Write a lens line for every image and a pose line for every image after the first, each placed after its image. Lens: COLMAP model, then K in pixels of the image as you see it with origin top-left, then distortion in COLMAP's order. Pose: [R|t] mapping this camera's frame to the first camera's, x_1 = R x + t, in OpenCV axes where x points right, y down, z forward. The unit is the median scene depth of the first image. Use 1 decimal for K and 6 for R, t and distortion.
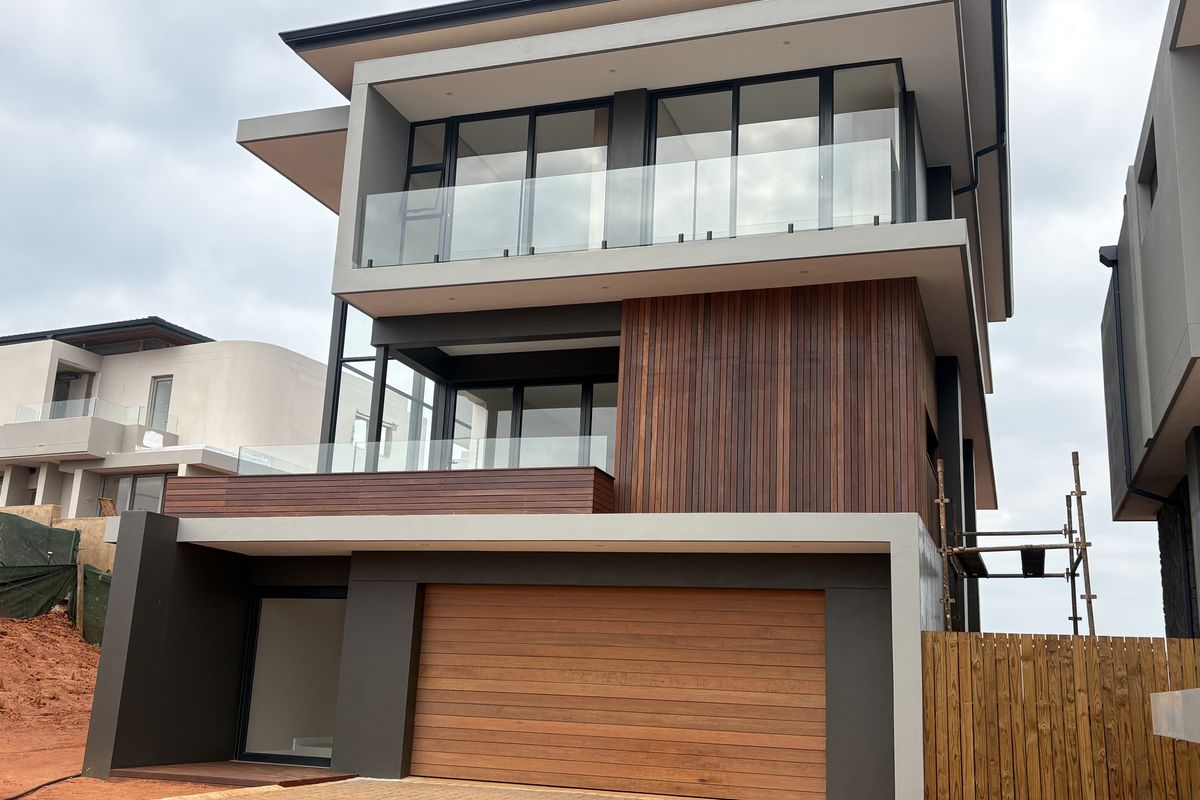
lens RADIAL K [[1176.1, 0, 600.0], [0, 1176.1, 400.0], [0, 0, 1]] dist [0.063271, -0.018953]
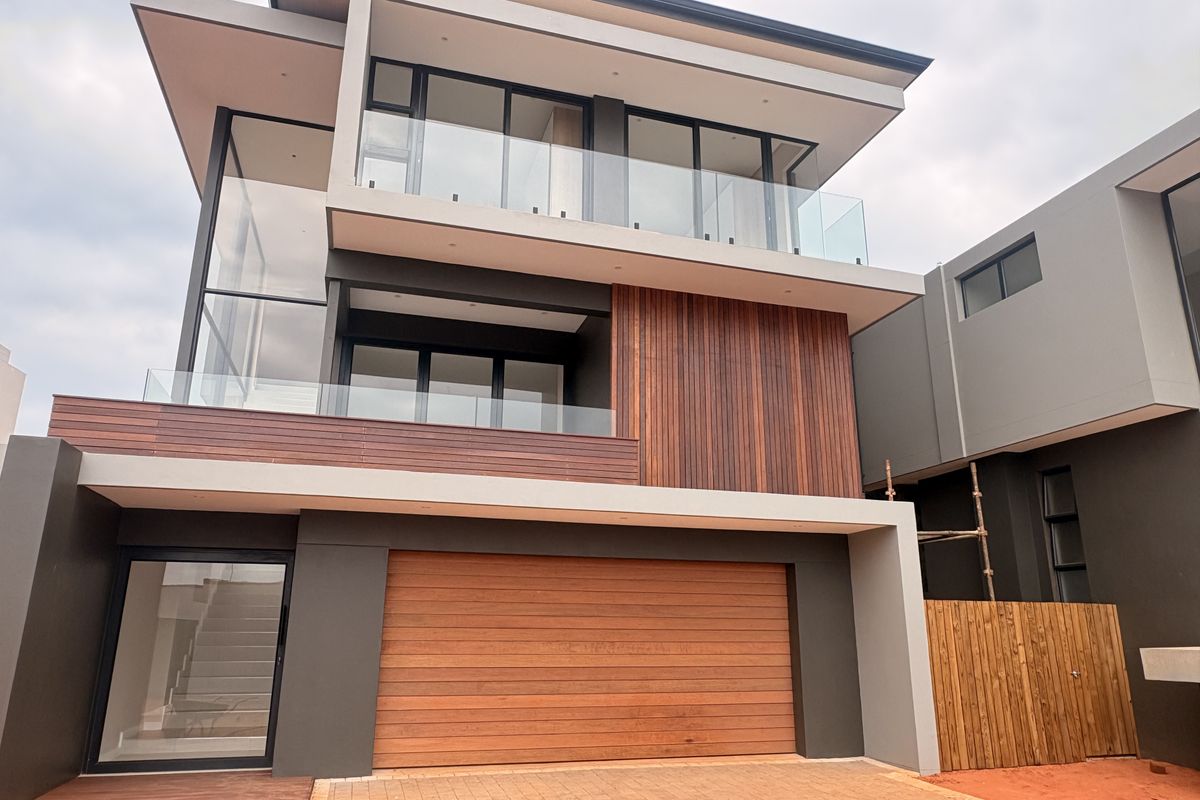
lens RADIAL K [[797.2, 0, 600.0], [0, 797.2, 400.0], [0, 0, 1]] dist [-0.031545, 0.054954]
pose [[0.810278, 0.125655, 0.572416, -0.409972], [-0.113884, 0.991885, -0.056528, 0.063411], [-0.574873, -0.019386, 0.818013, 0.447788]]
